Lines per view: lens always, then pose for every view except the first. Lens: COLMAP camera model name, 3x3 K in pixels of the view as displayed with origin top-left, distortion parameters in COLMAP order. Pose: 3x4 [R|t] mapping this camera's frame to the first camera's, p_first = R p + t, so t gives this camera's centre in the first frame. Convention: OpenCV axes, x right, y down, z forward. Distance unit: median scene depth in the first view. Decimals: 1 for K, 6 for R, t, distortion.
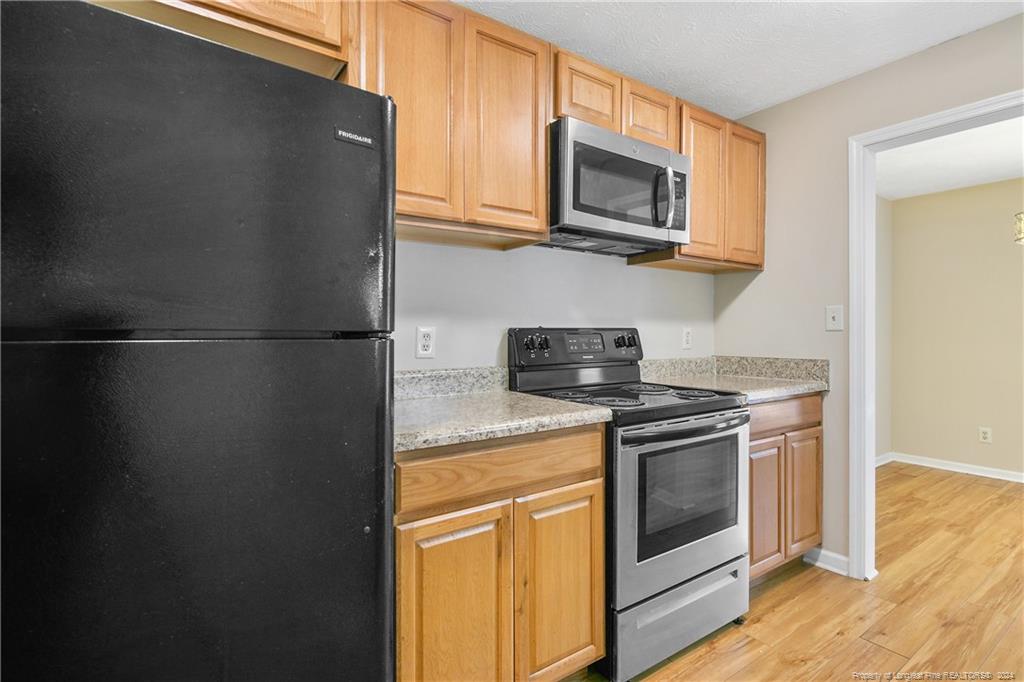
lens RADIAL K [[503.5, 0, 513.8], [0, 503.5, 328.9], [0, 0, 1]] dist [0.015206, -0.007255]
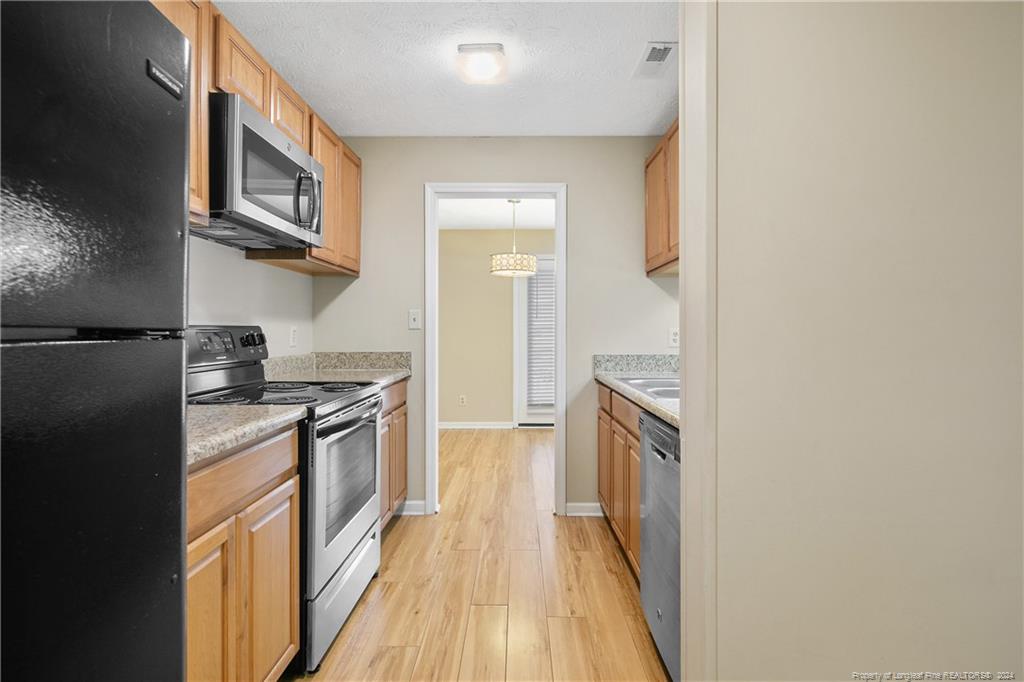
lens RADIAL K [[503.5, 0, 513.8], [0, 503.5, 328.9], [0, 0, 1]] dist [0.015206, -0.007255]
pose [[0.582946, 0.003005, 0.812505, -0.287208], [-0.005989, 0.999982, 0.000598, 0.000470], [-0.812489, -0.005215, 0.582954, 0.047051]]
